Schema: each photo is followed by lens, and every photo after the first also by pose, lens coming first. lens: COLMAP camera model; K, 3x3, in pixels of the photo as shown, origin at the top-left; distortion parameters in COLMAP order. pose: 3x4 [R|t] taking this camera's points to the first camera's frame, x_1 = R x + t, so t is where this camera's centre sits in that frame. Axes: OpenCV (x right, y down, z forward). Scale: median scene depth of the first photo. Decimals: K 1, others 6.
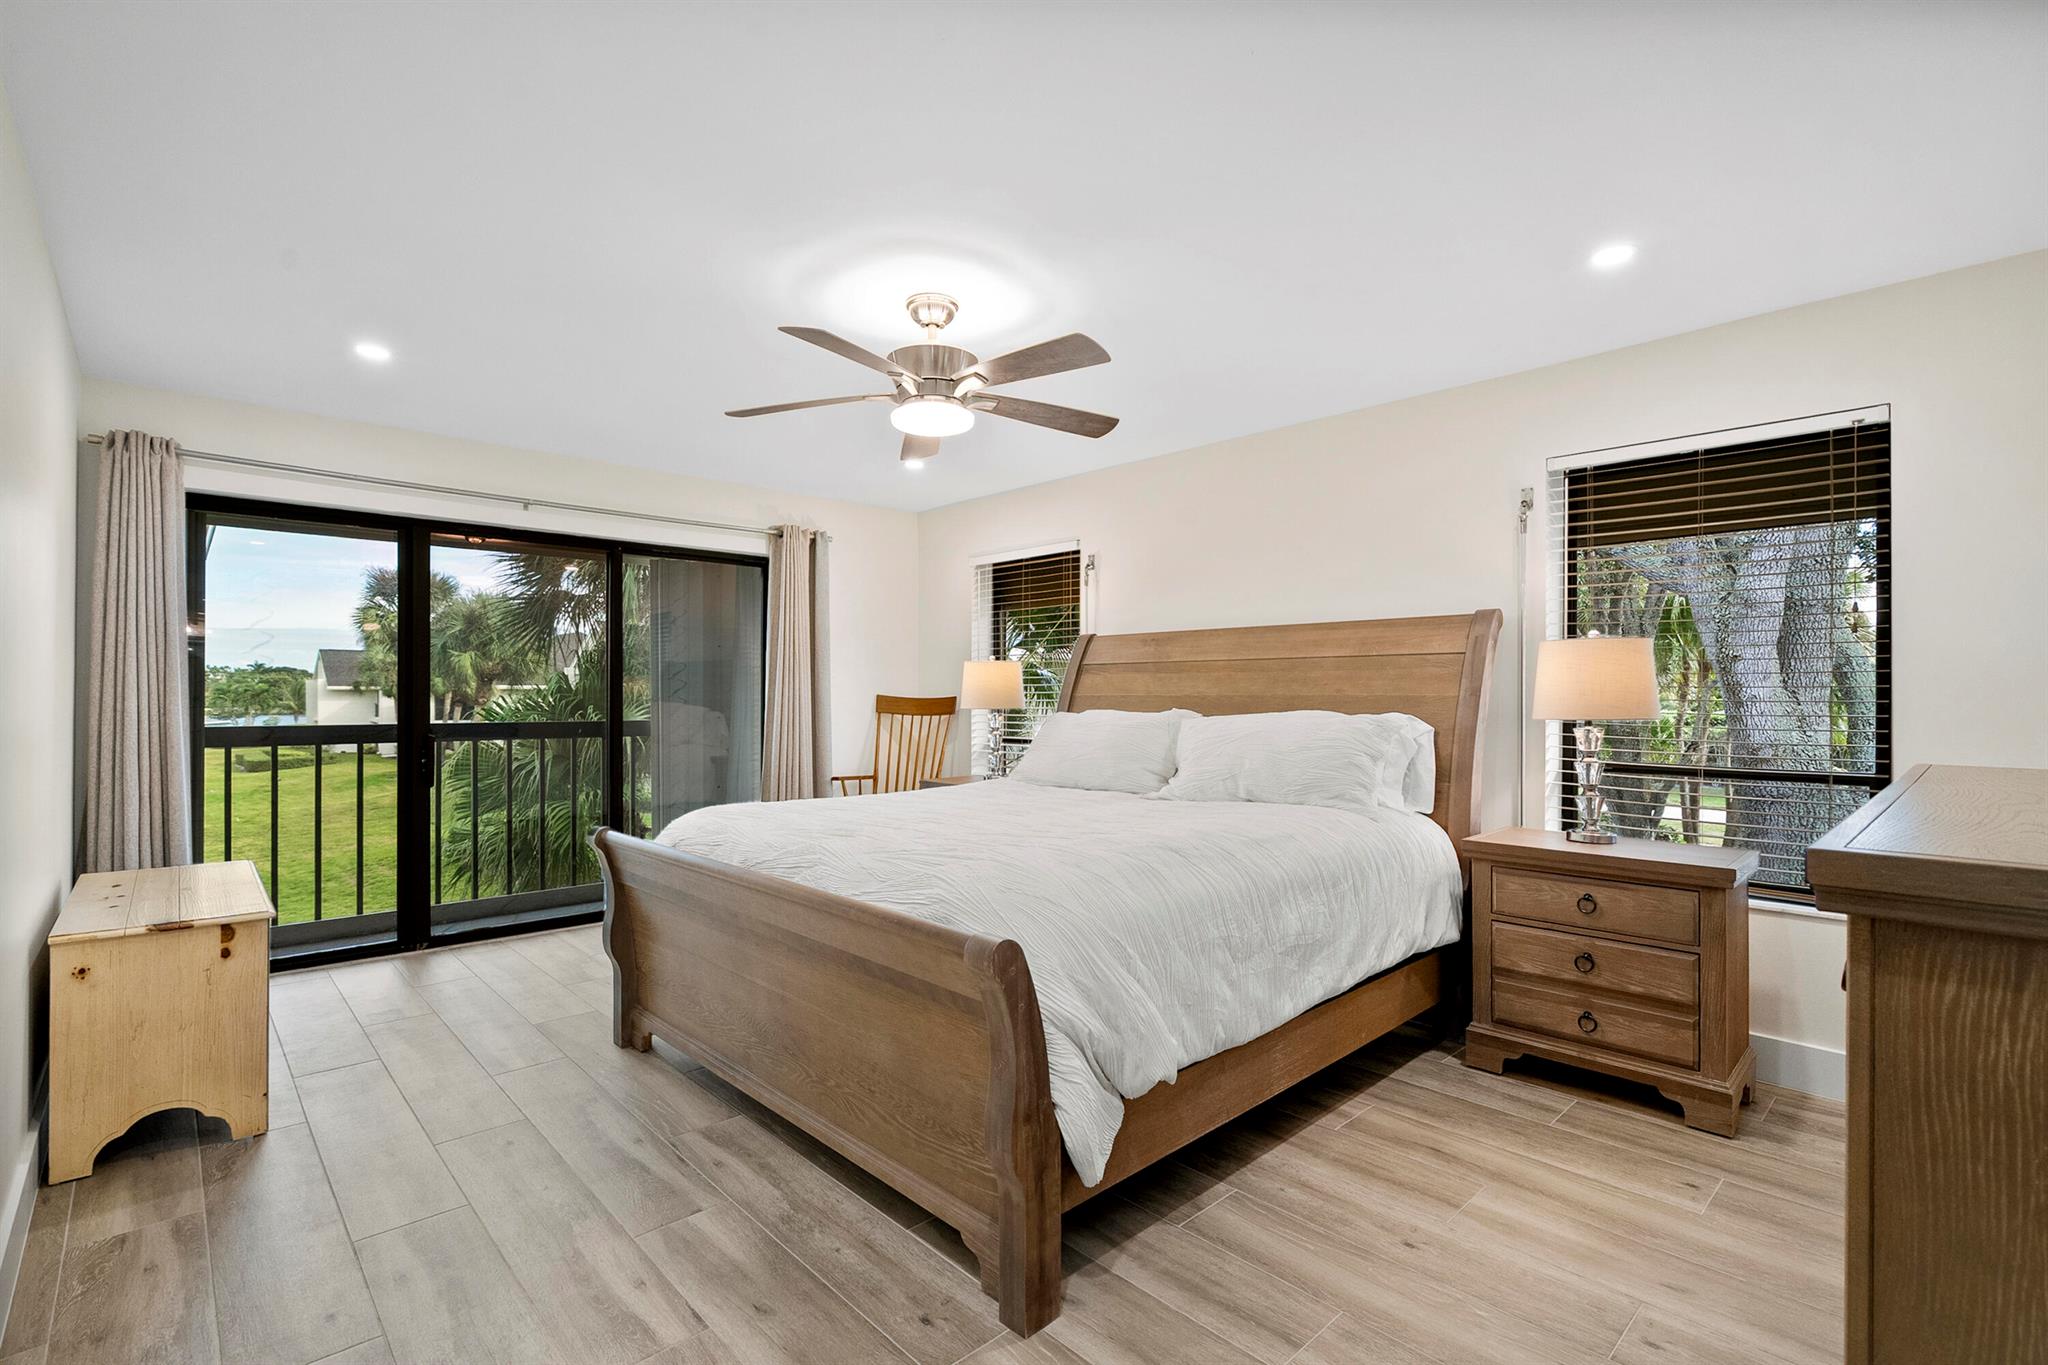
lens RADIAL K [[934.1, 0, 1019.0], [0, 934.1, 697.7], [0, 0, 1]] dist [-0.003337, 0.002073]
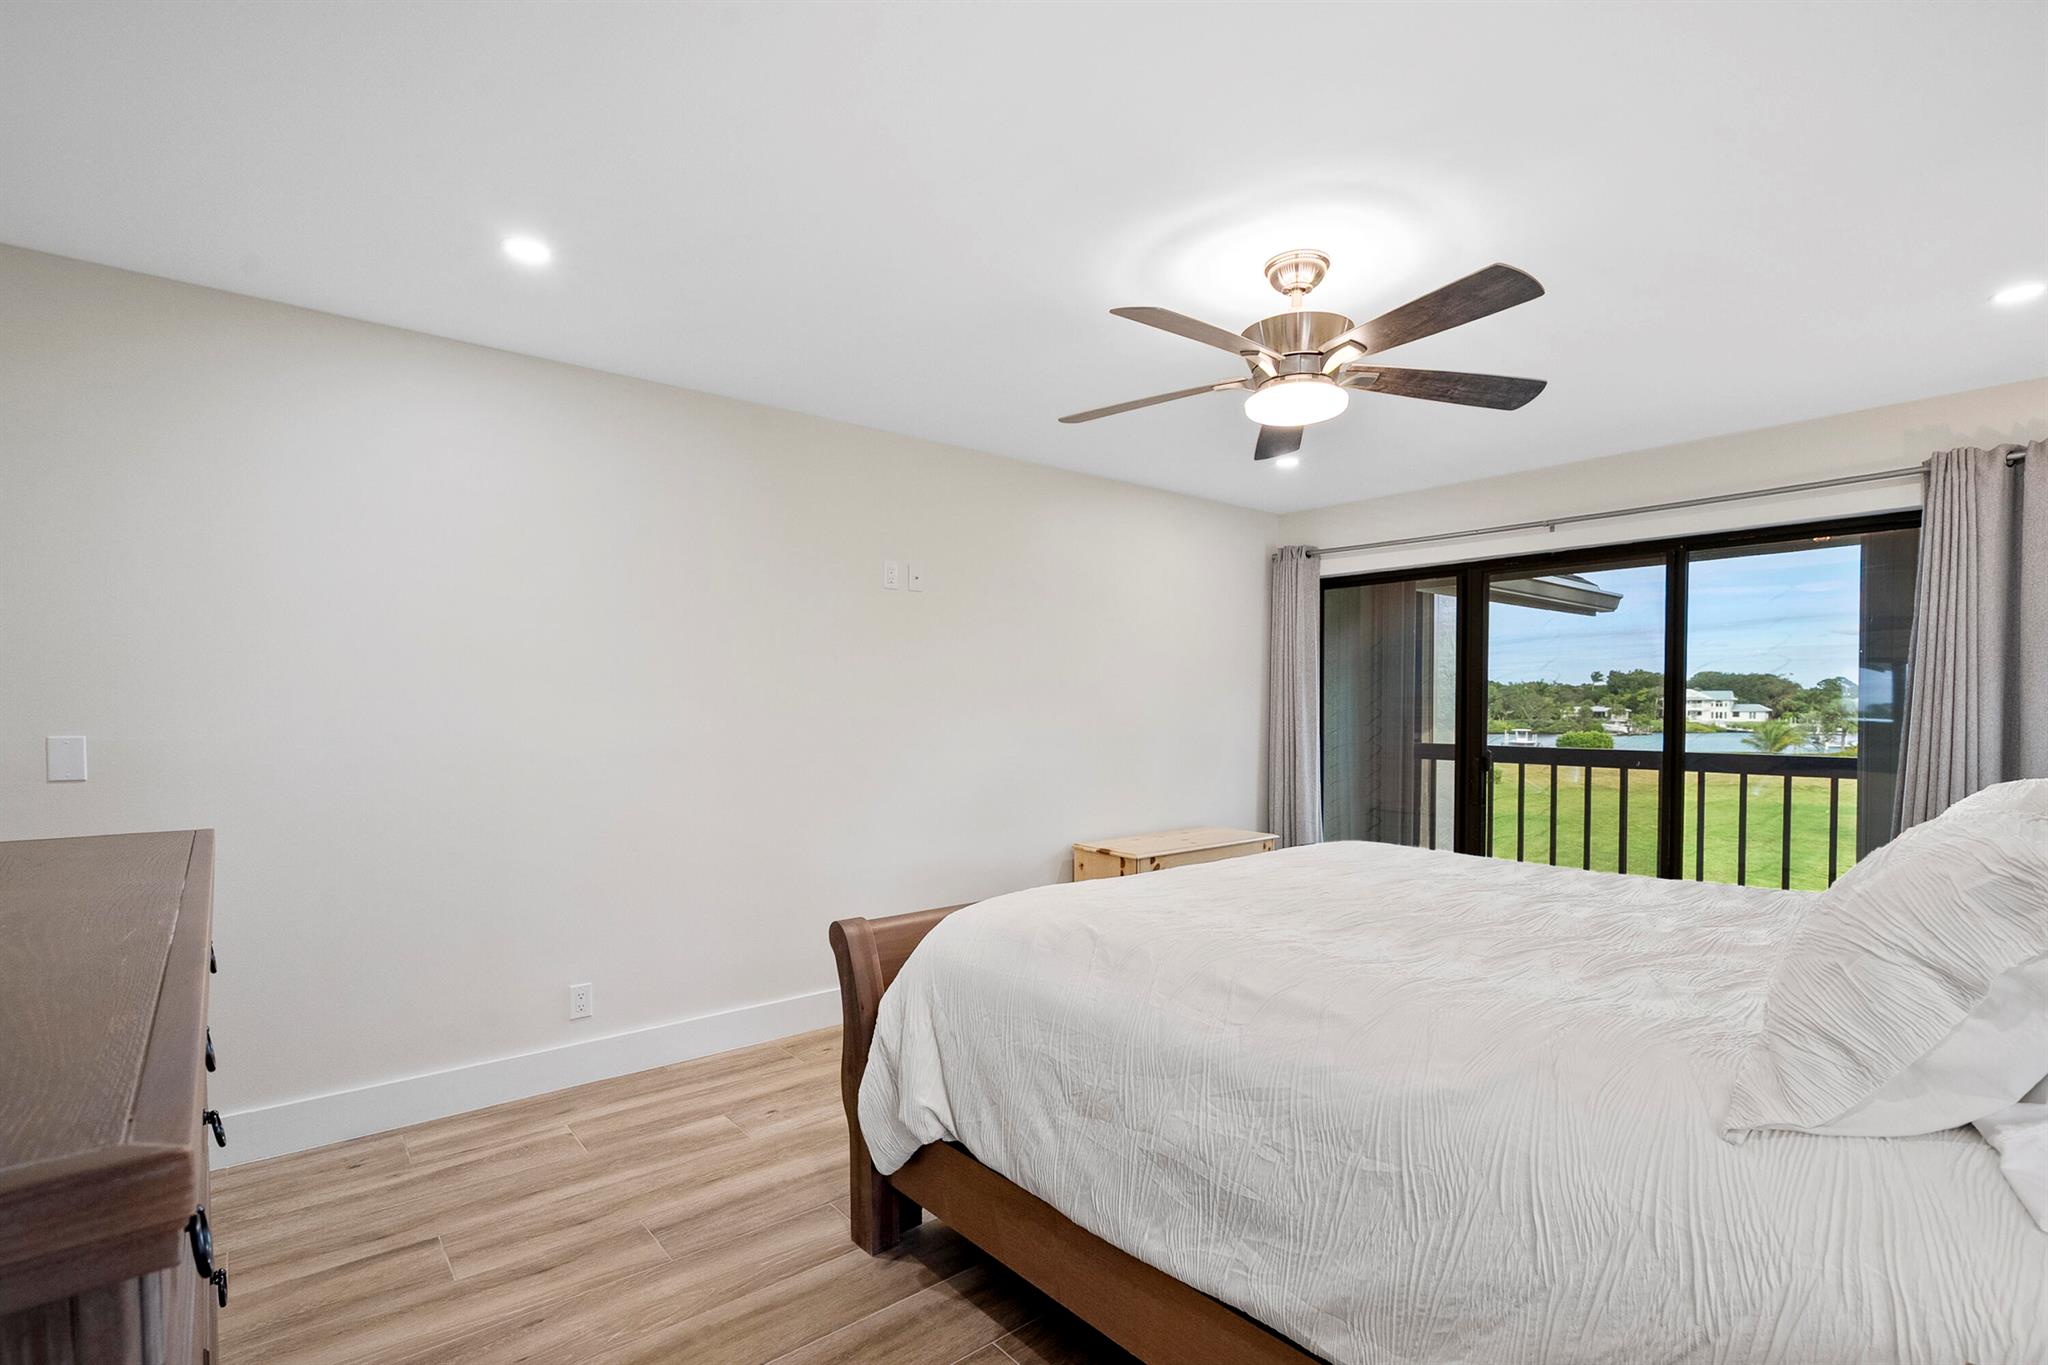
lens RADIAL K [[934.1, 0, 1006.4], [0, 934.1, 739.0], [0, 0, 1]] dist [-0.003337, 0.002073]
pose [[-0.064680, 0.031822, -0.997399, 0.968630], [-0.003567, 0.999478, 0.032120, -0.029988], [0.997900, 0.005636, -0.064533, 1.002175]]
